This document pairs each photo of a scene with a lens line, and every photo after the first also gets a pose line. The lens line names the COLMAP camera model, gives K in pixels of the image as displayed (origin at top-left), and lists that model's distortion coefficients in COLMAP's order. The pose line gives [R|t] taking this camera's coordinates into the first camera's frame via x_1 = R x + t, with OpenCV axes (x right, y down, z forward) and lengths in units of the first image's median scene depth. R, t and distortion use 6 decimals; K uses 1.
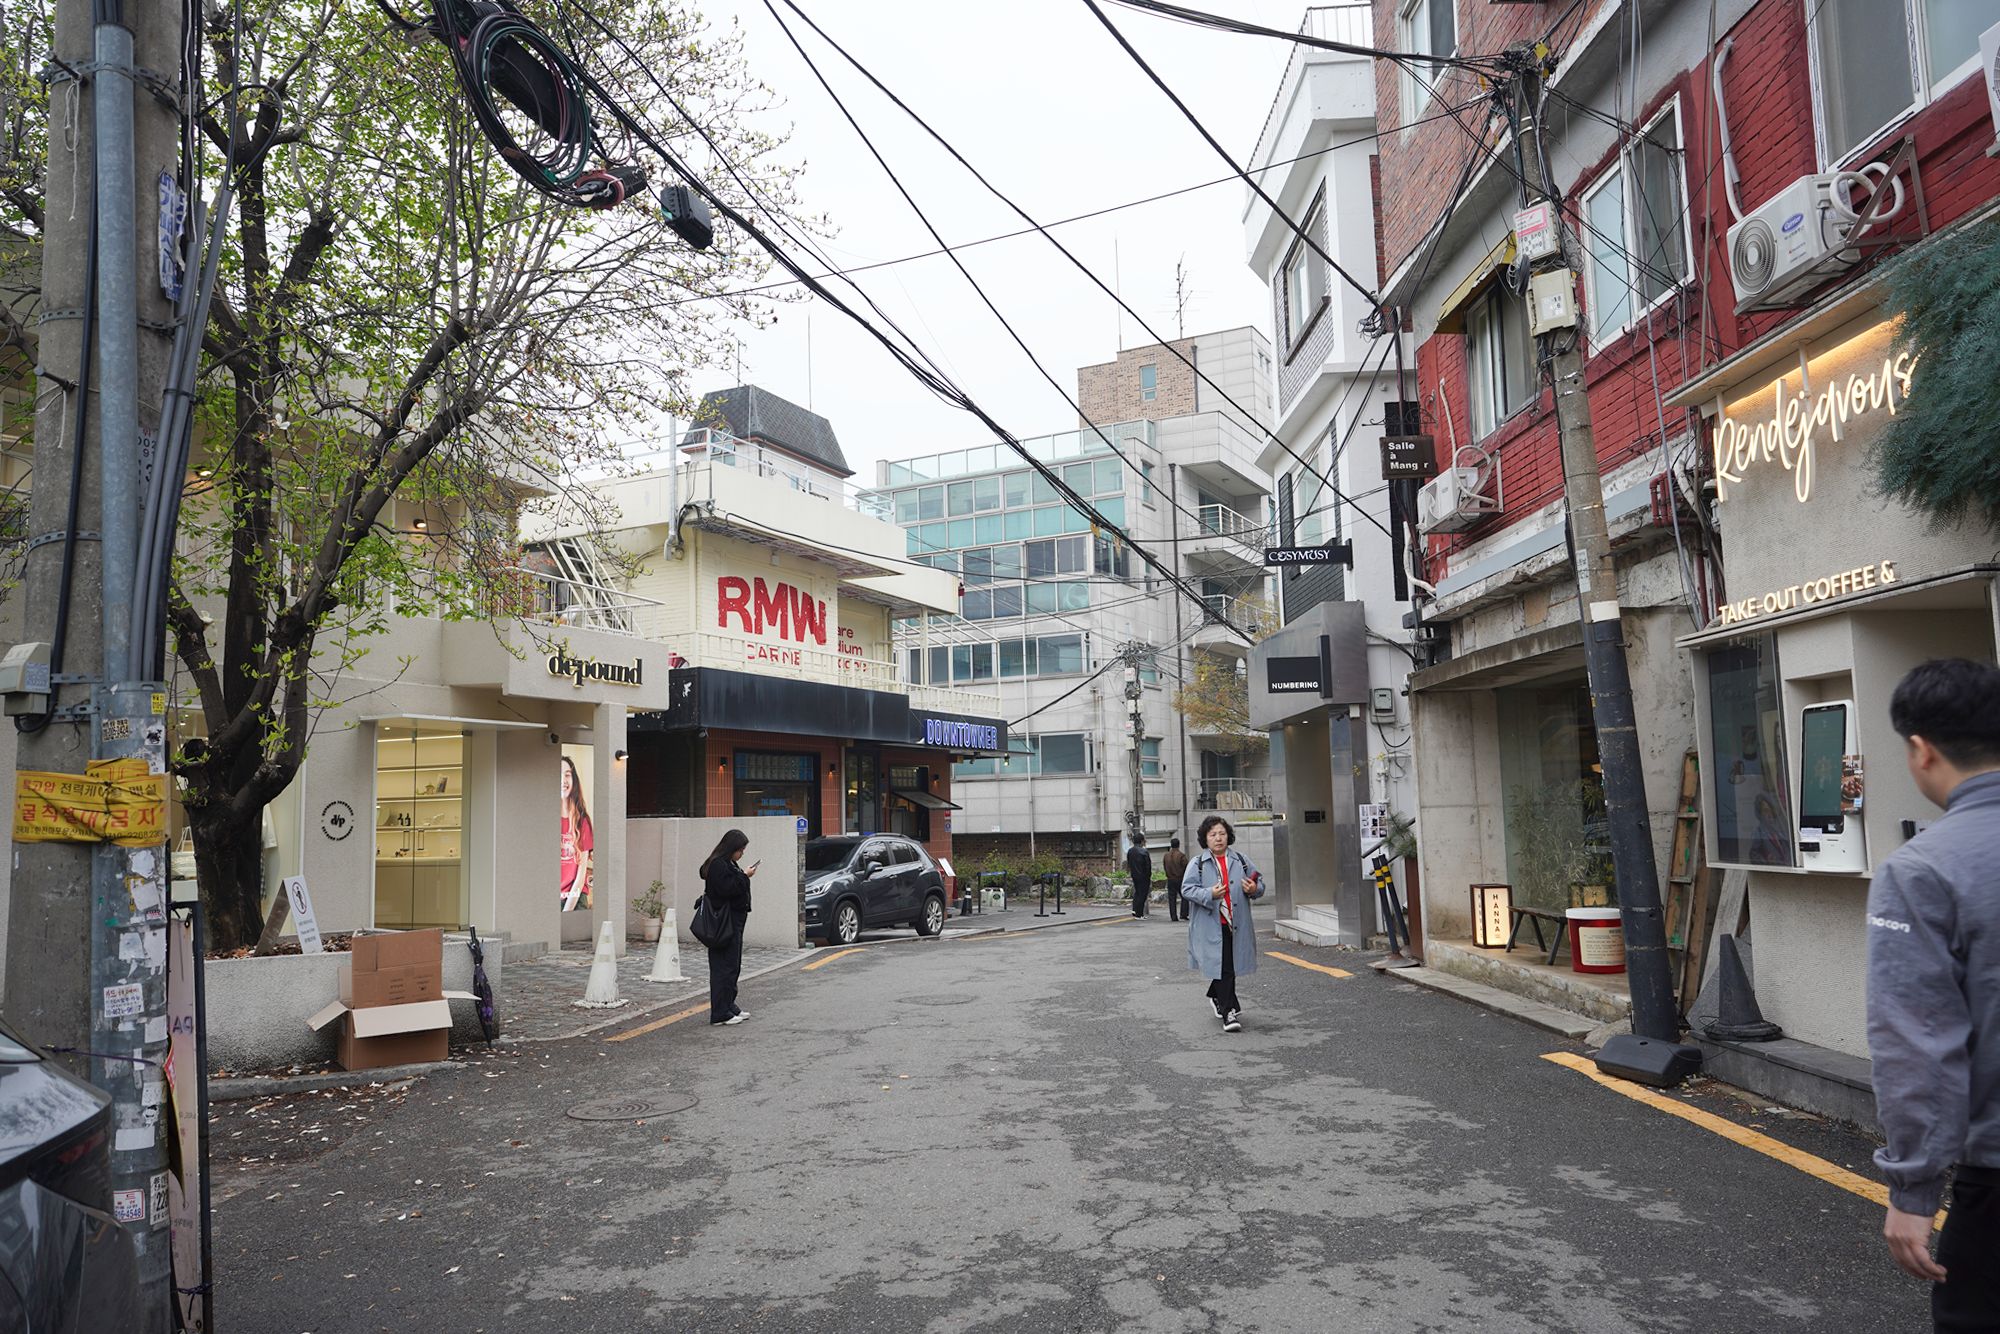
lens RADIAL K [[1408.0, 0, 1000.5], [0, 1408.0, 672.0], [0, 0, 1]] dist [-0.024836, 0.020722]
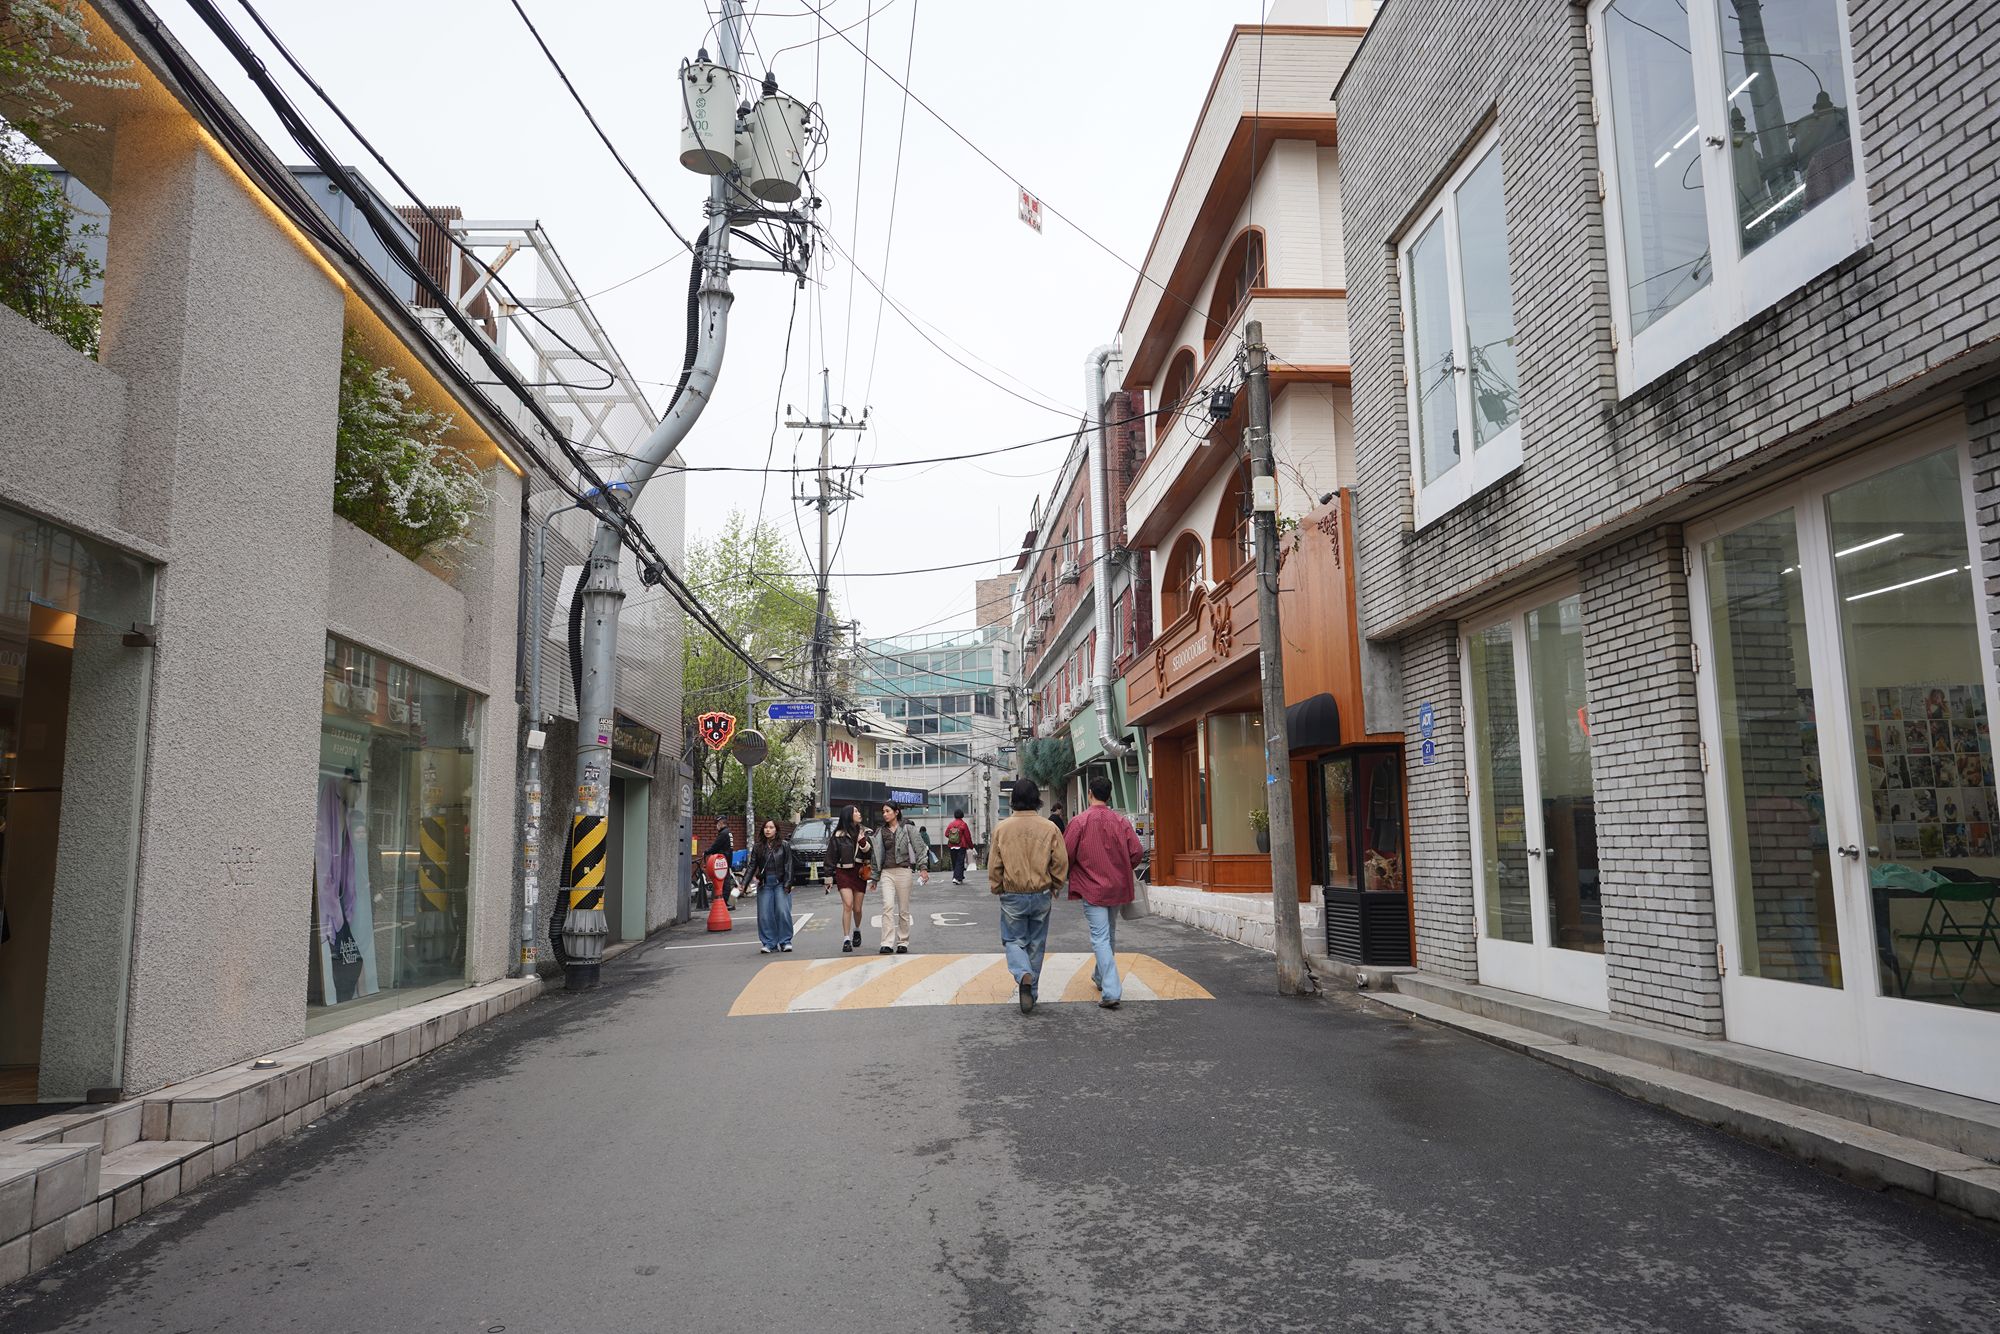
lens RADIAL K [[1408.0, 0, 998.9], [0, 1408.0, 660.7], [0, 0, 1]] dist [-0.024836, 0.020722]
pose [[0.999093, 0.016086, 0.039439, 0.021450], [-0.014915, 0.999444, -0.029807, -0.086609], [-0.039896, 0.029191, 0.998777, -1.002605]]
